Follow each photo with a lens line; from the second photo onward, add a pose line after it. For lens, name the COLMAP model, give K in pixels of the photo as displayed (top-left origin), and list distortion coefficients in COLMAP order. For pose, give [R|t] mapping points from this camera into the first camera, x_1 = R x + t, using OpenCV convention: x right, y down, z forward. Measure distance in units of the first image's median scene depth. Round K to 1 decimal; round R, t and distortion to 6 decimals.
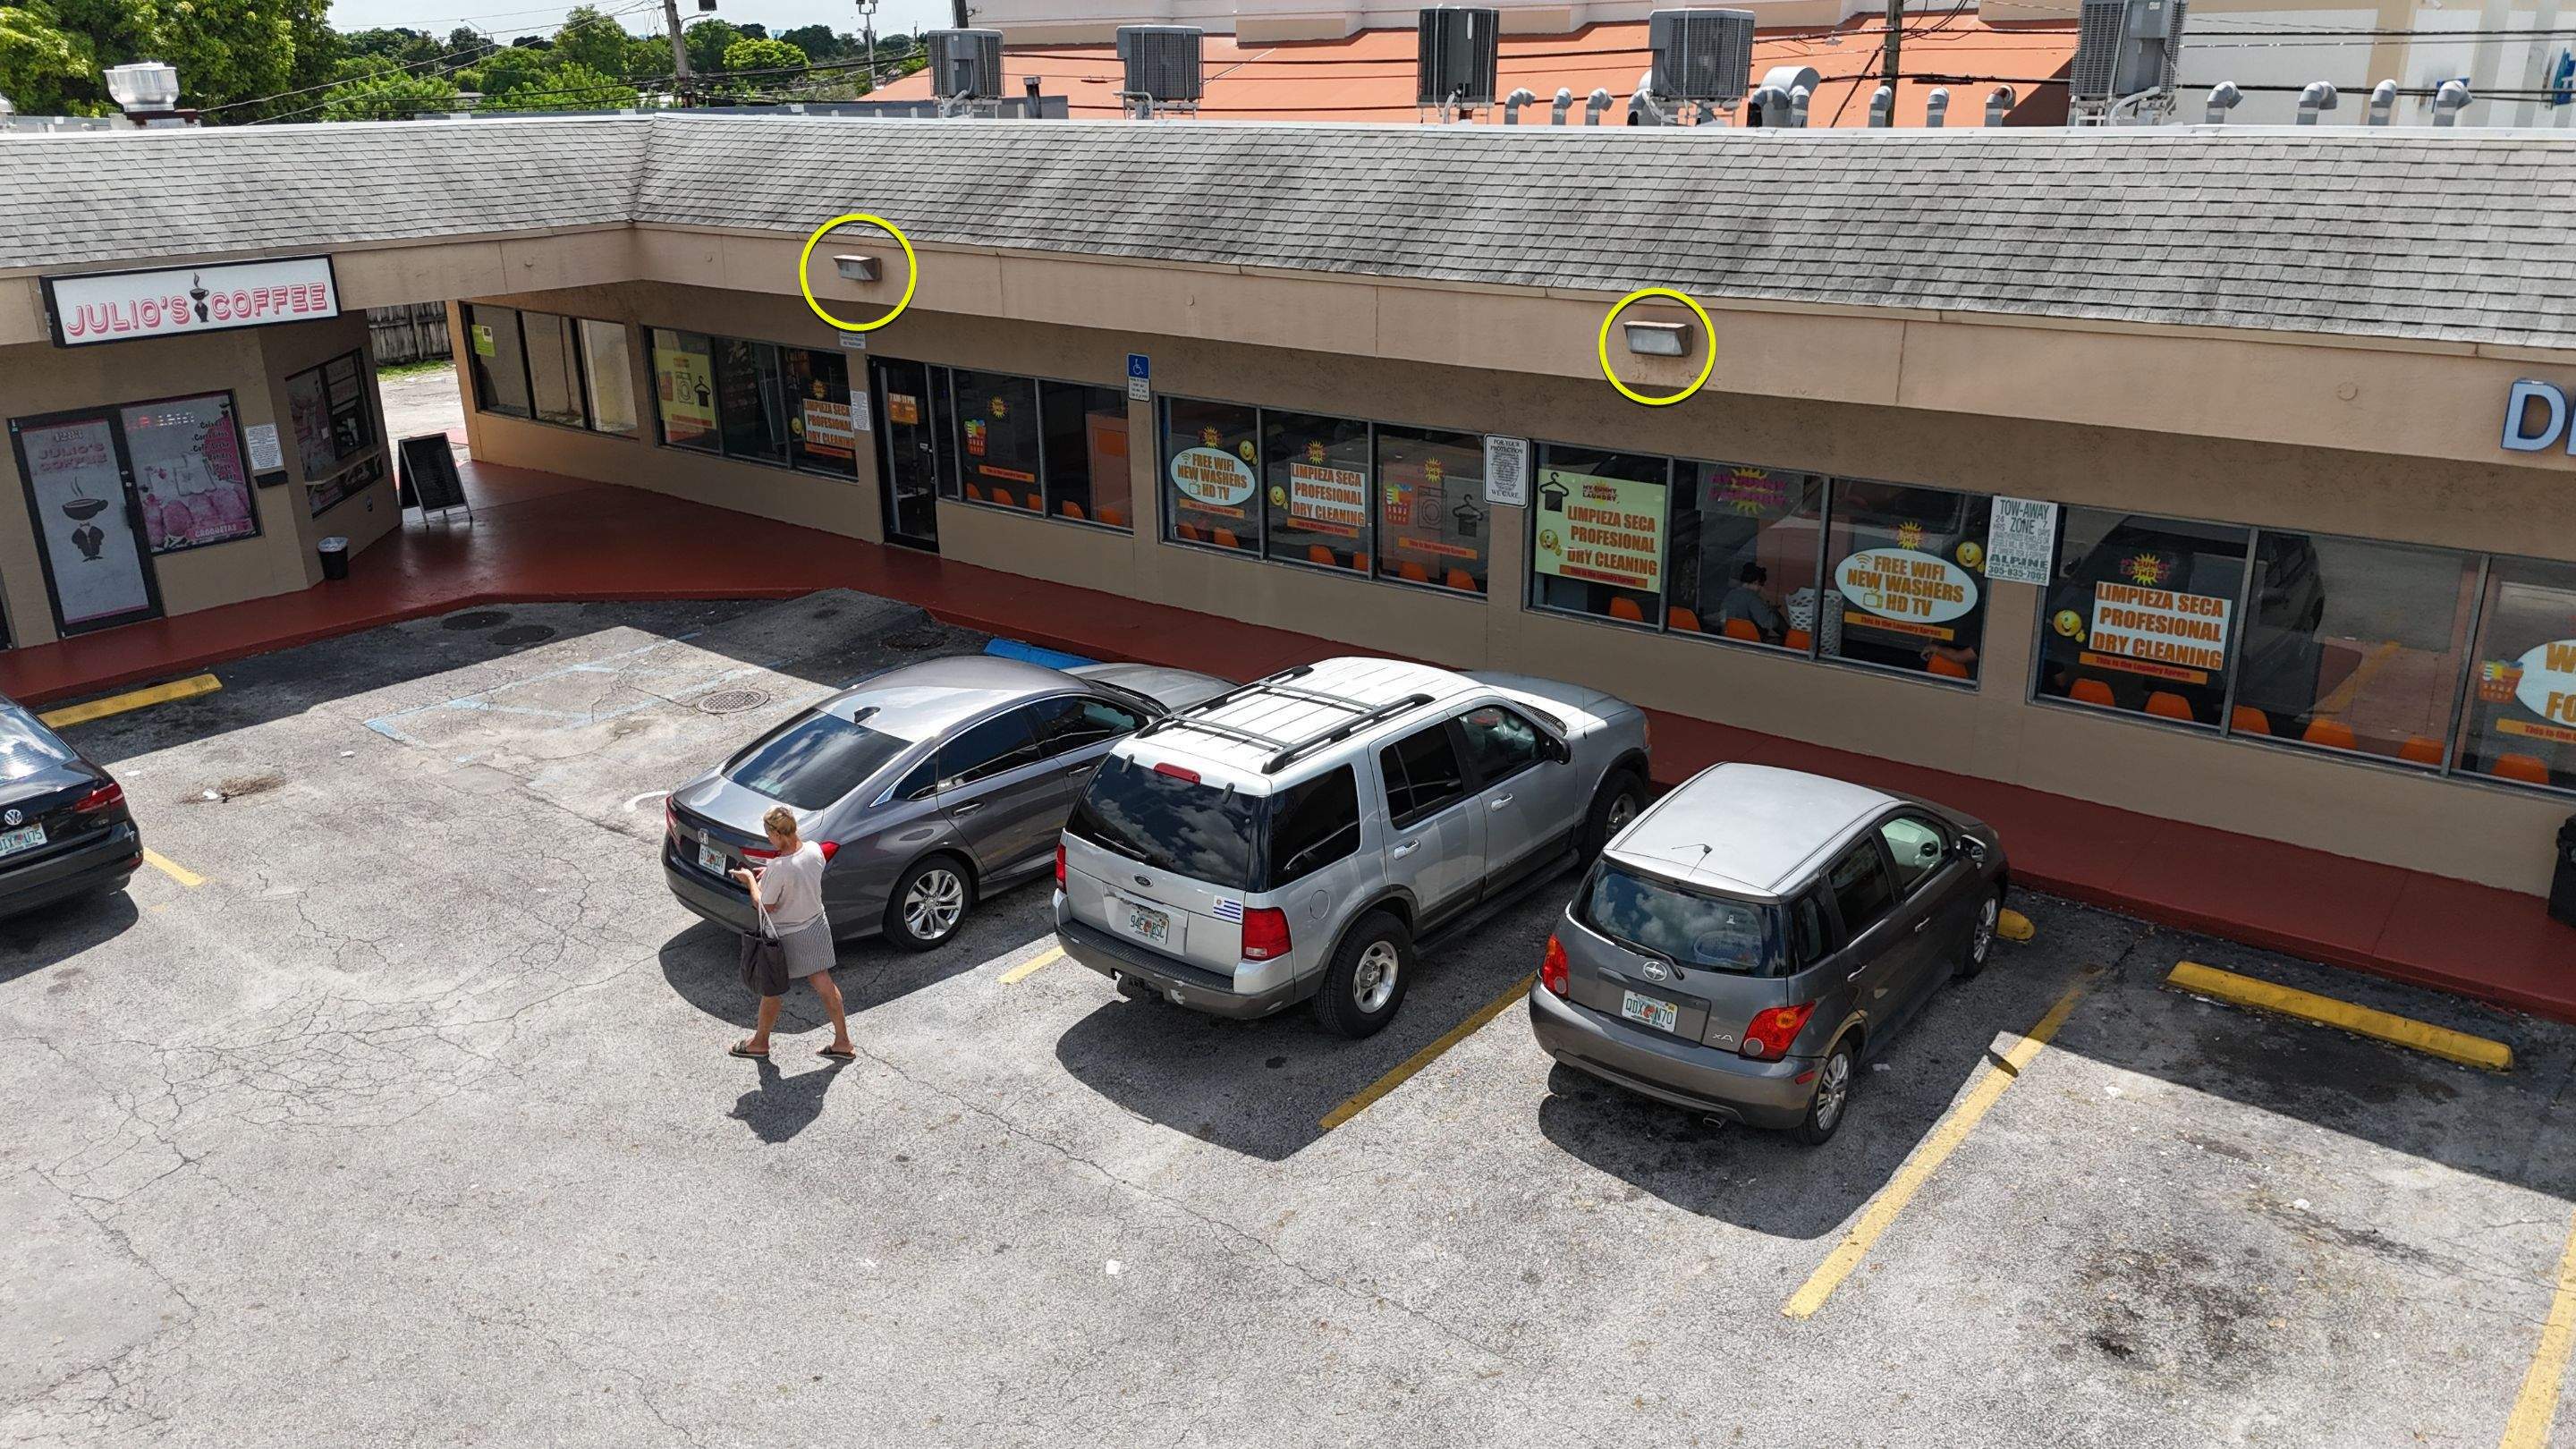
lens RADIAL K [[1883.1, 0, 1295.0], [0, 1883.1, 725.9], [0, 0, 1]] dist [0.043590, -0.009835]
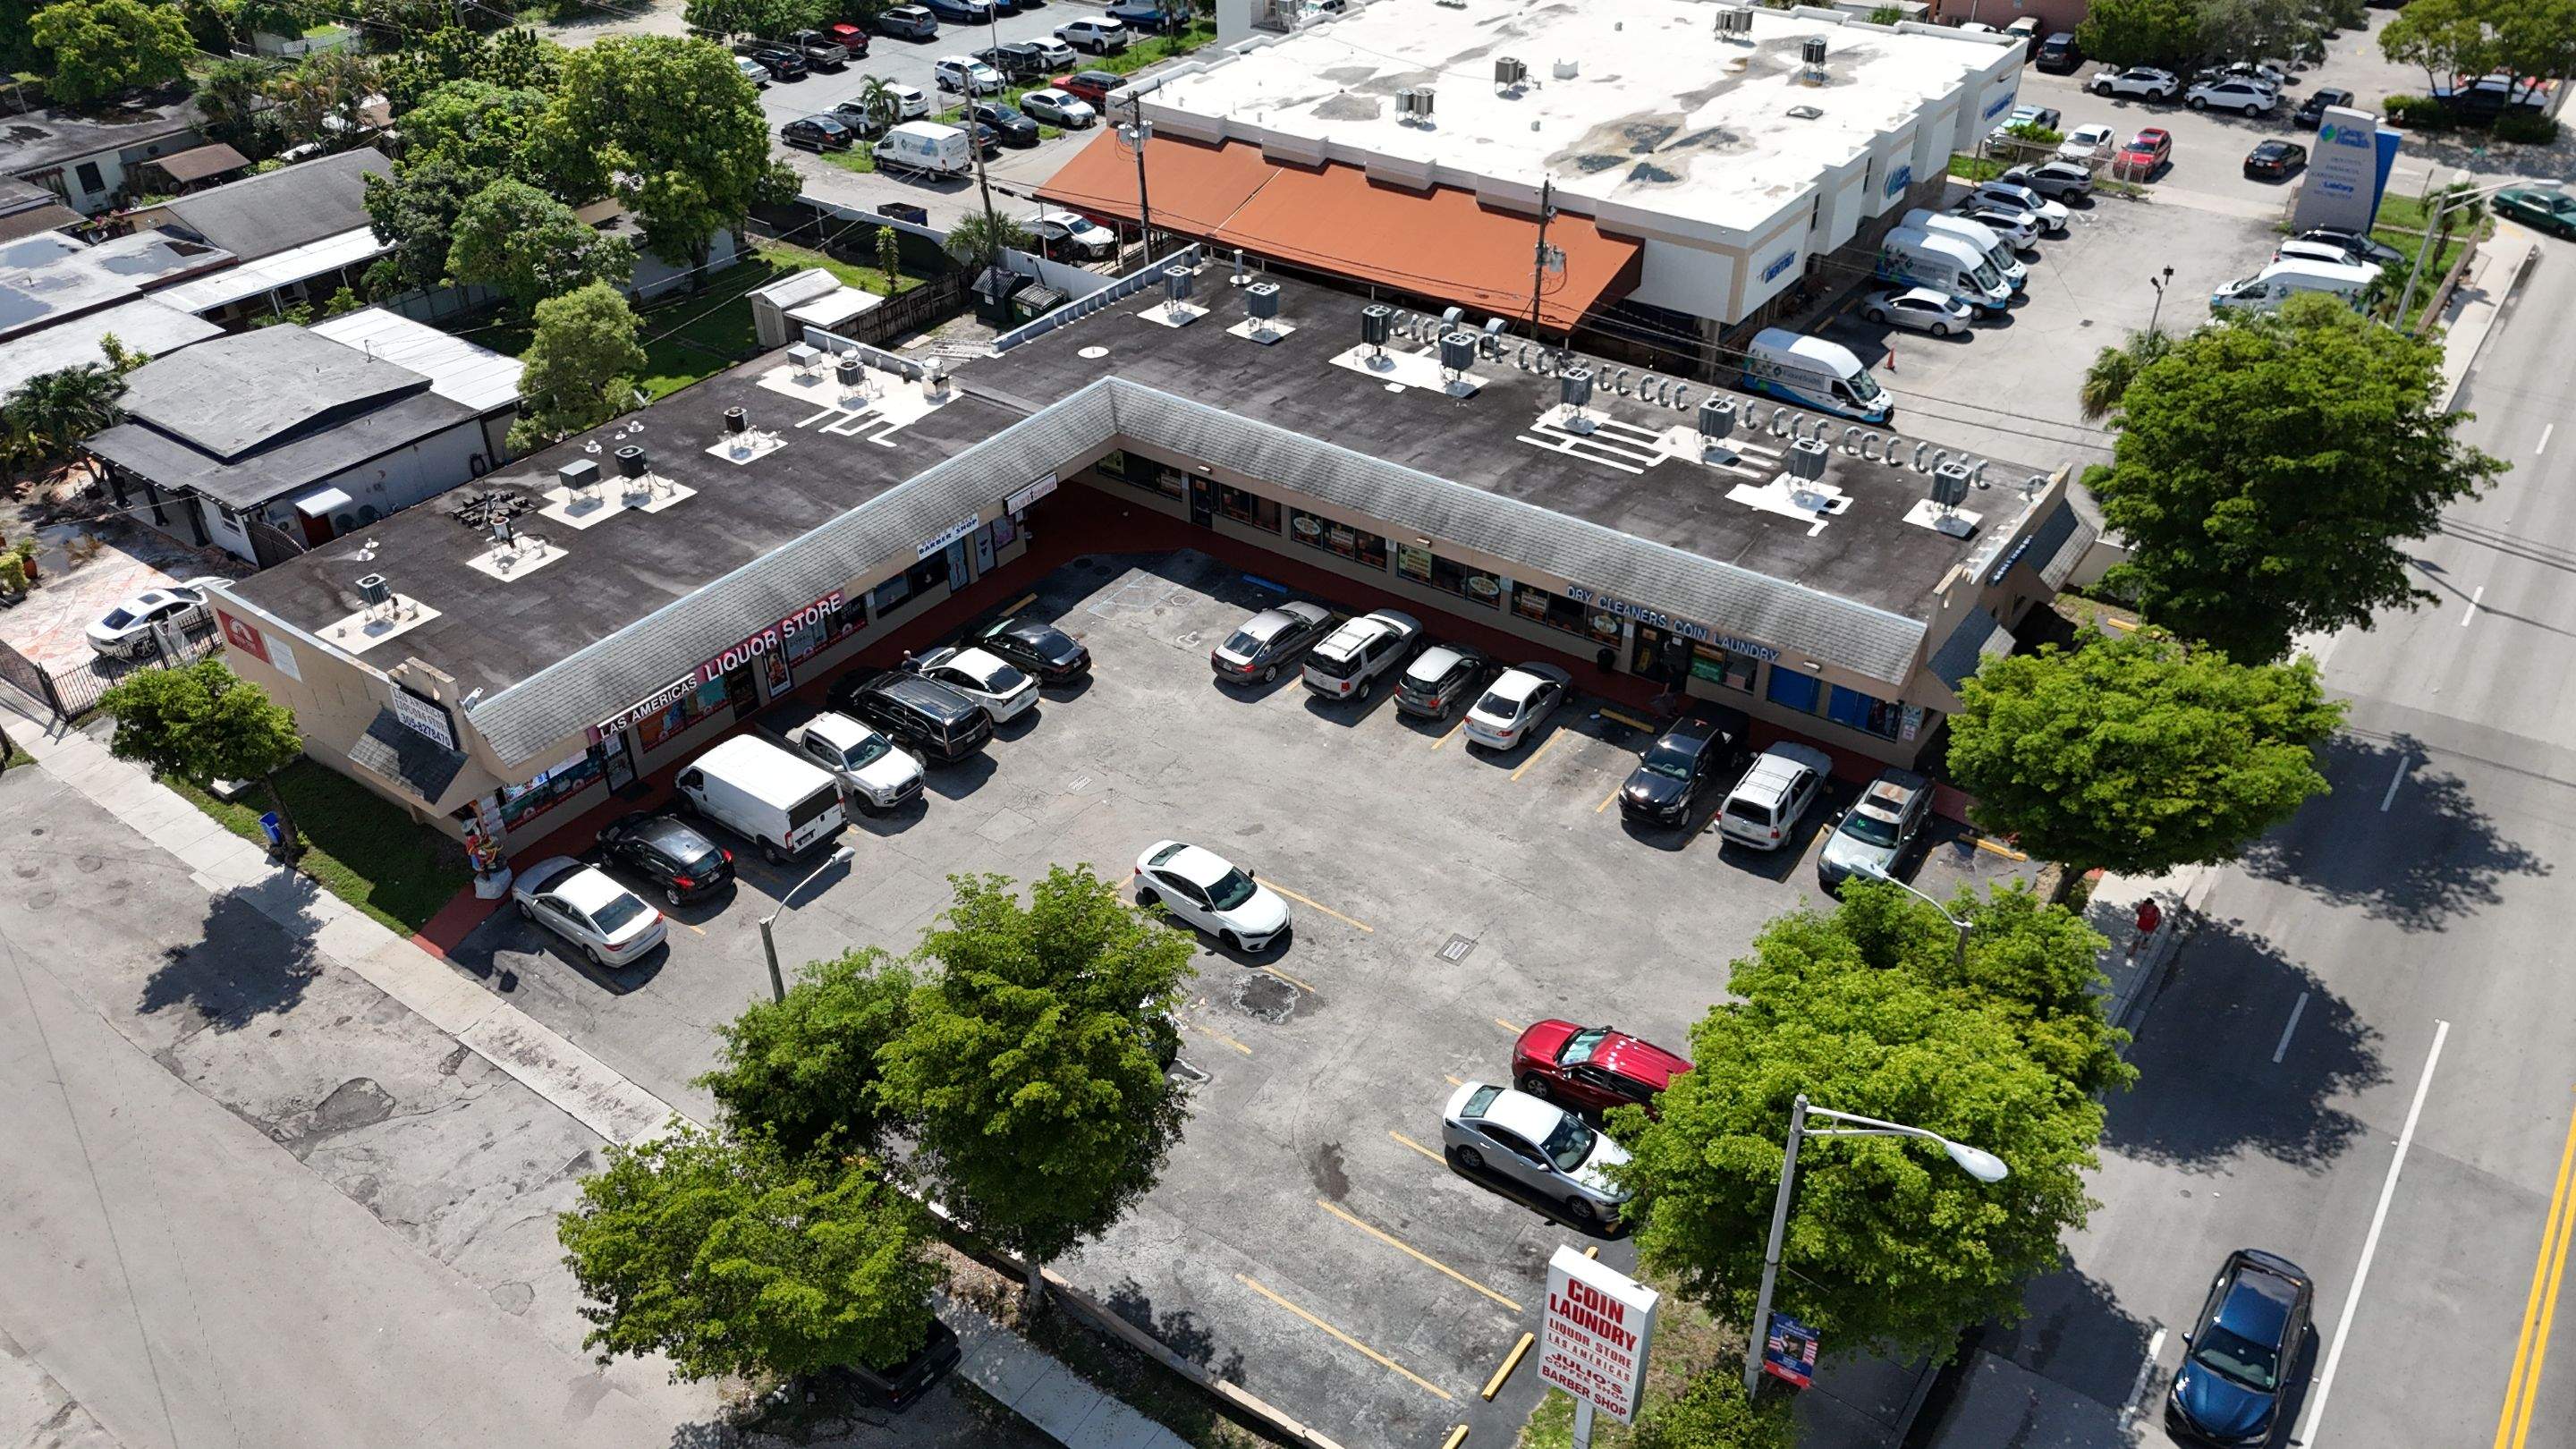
lens RADIAL K [[1883.1, 0, 1288.3], [0, 1883.1, 720.1], [0, 0, 1]] dist [0.043590, -0.009835]
pose [[0.998688, -0.027503, 0.043193, -0.379188], [0.015141, 0.964403, 0.264004, -1.120324], [-0.048917, -0.263003, 0.963554, -3.868174]]
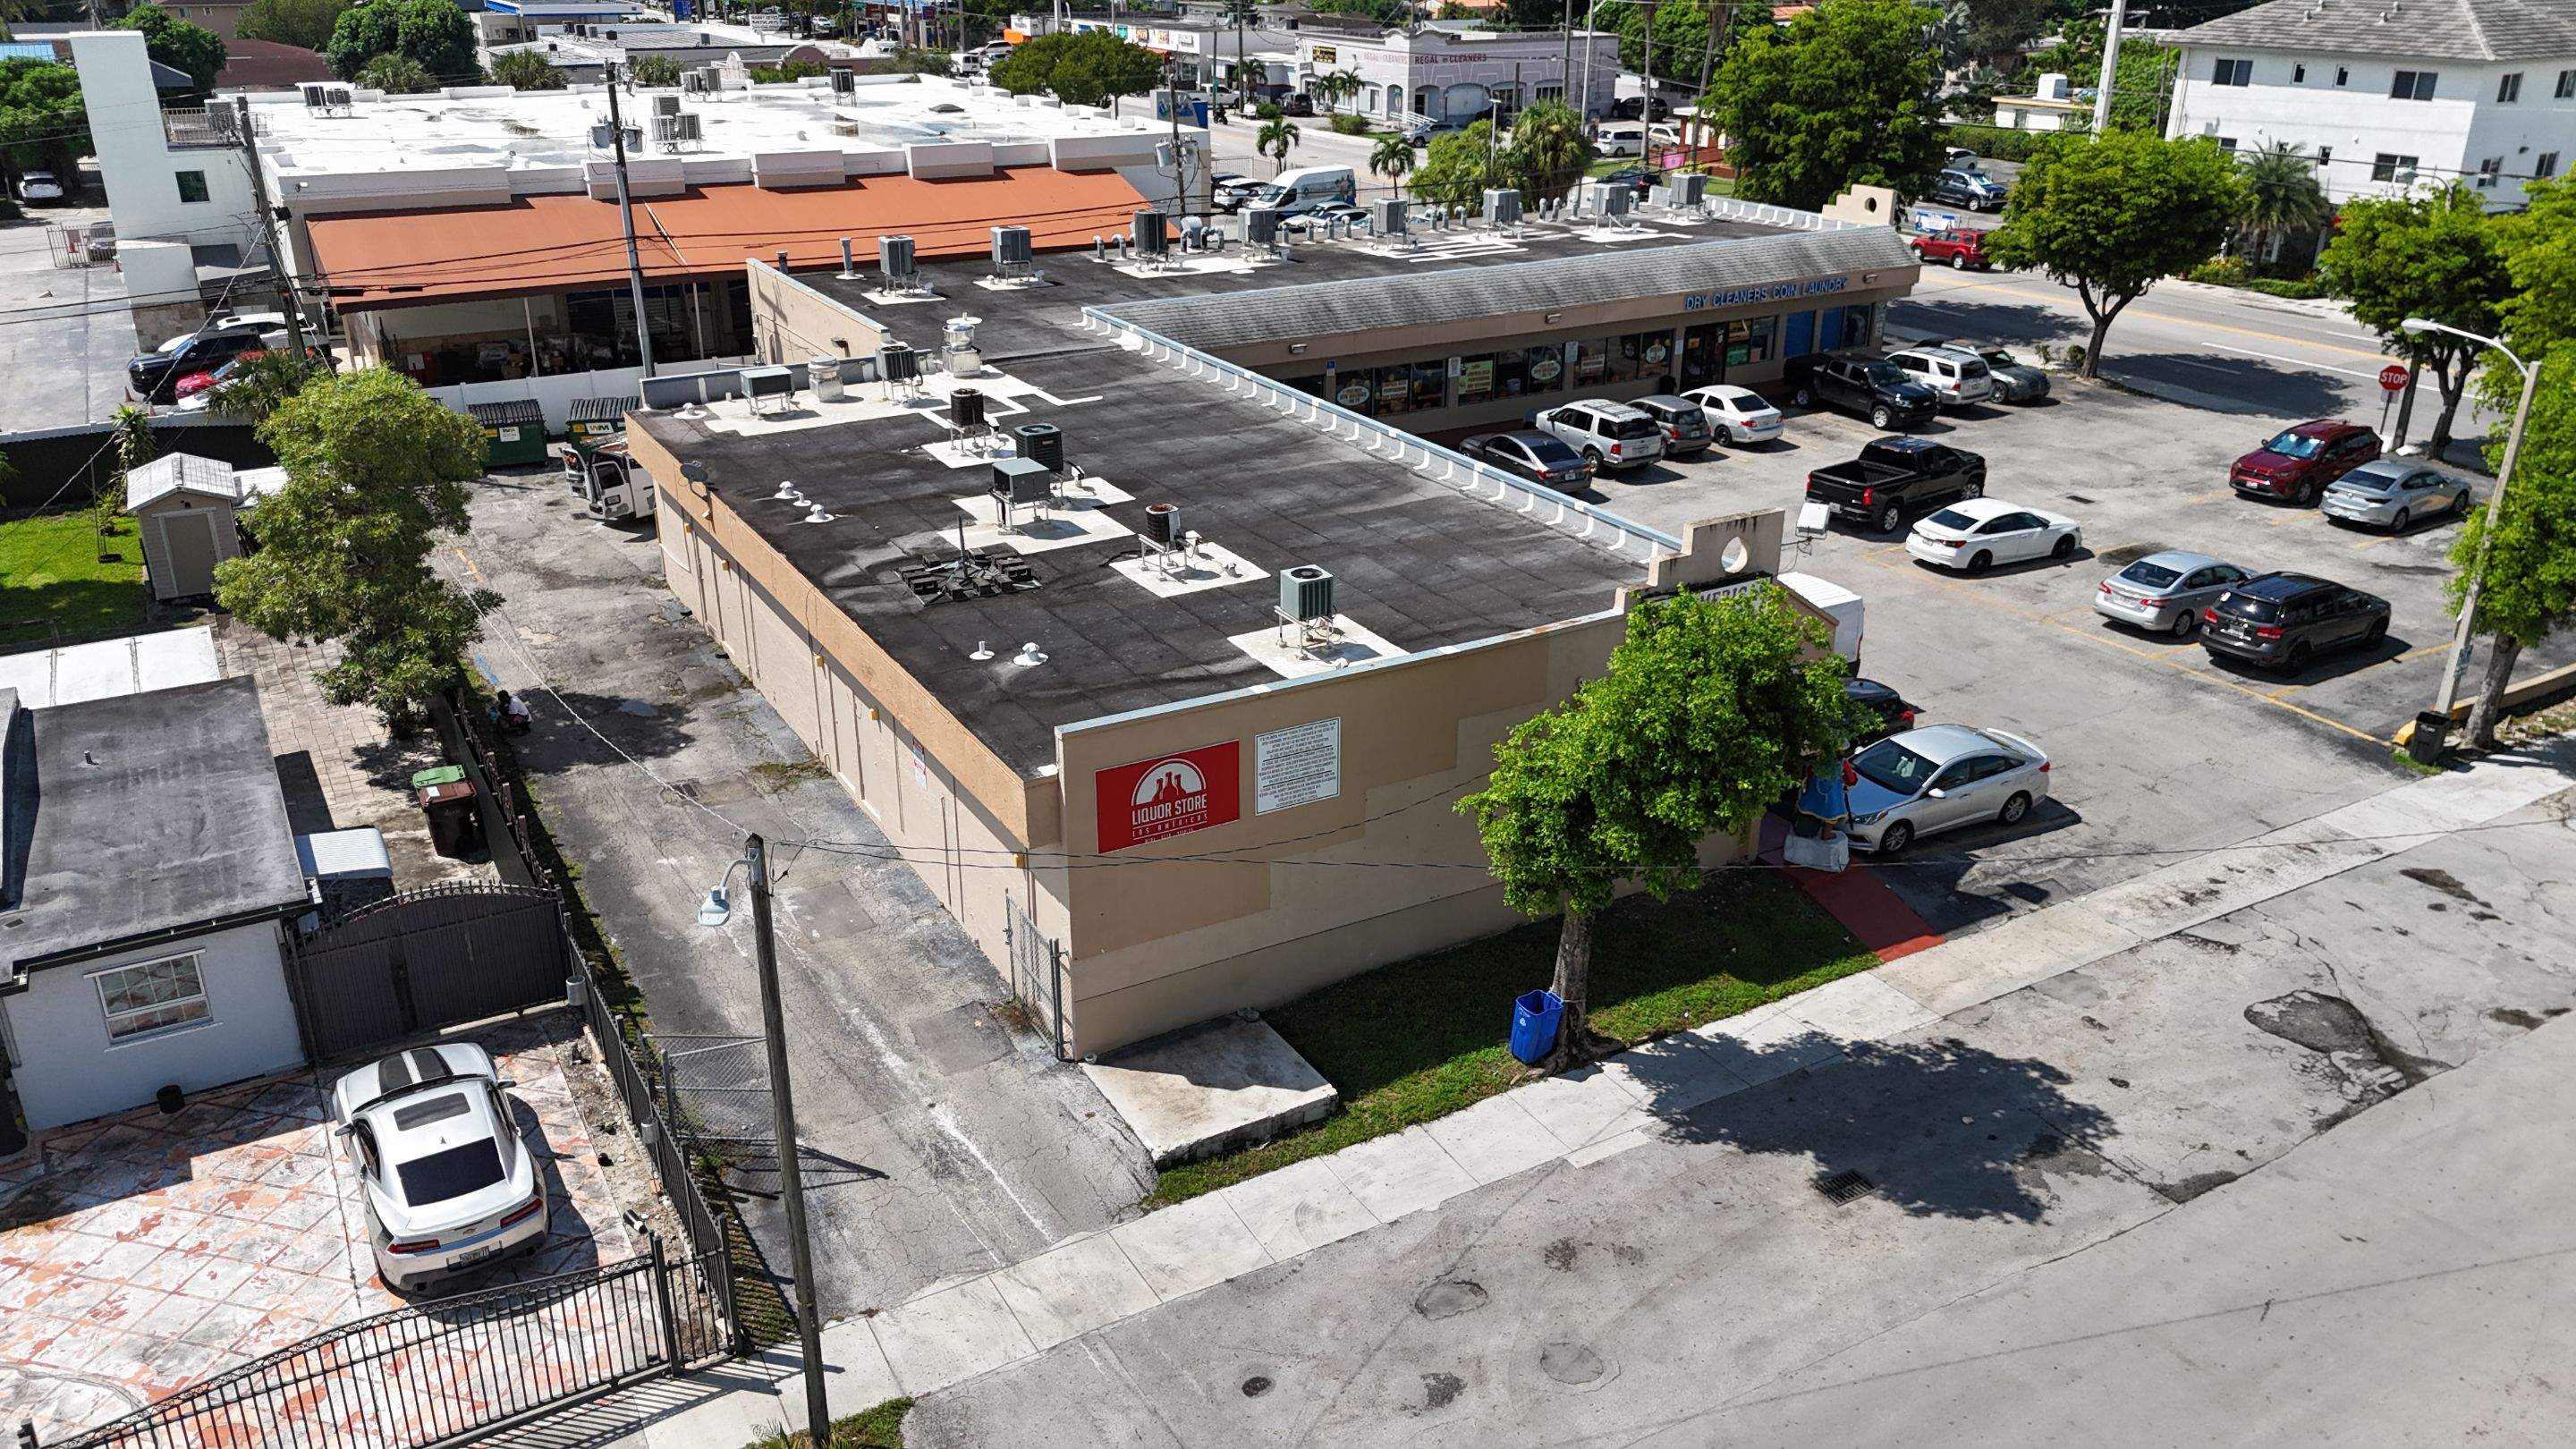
lens RADIAL K [[1883.1, 0, 1290.3], [0, 1883.1, 714.2], [0, 0, 1]] dist [0.043590, -0.009835]
pose [[0.364210, -0.348869, 0.863505, -4.535723], [0.298586, 0.921985, 0.246557, -0.693612], [-0.882155, 0.168032, 0.439963, -0.219430]]
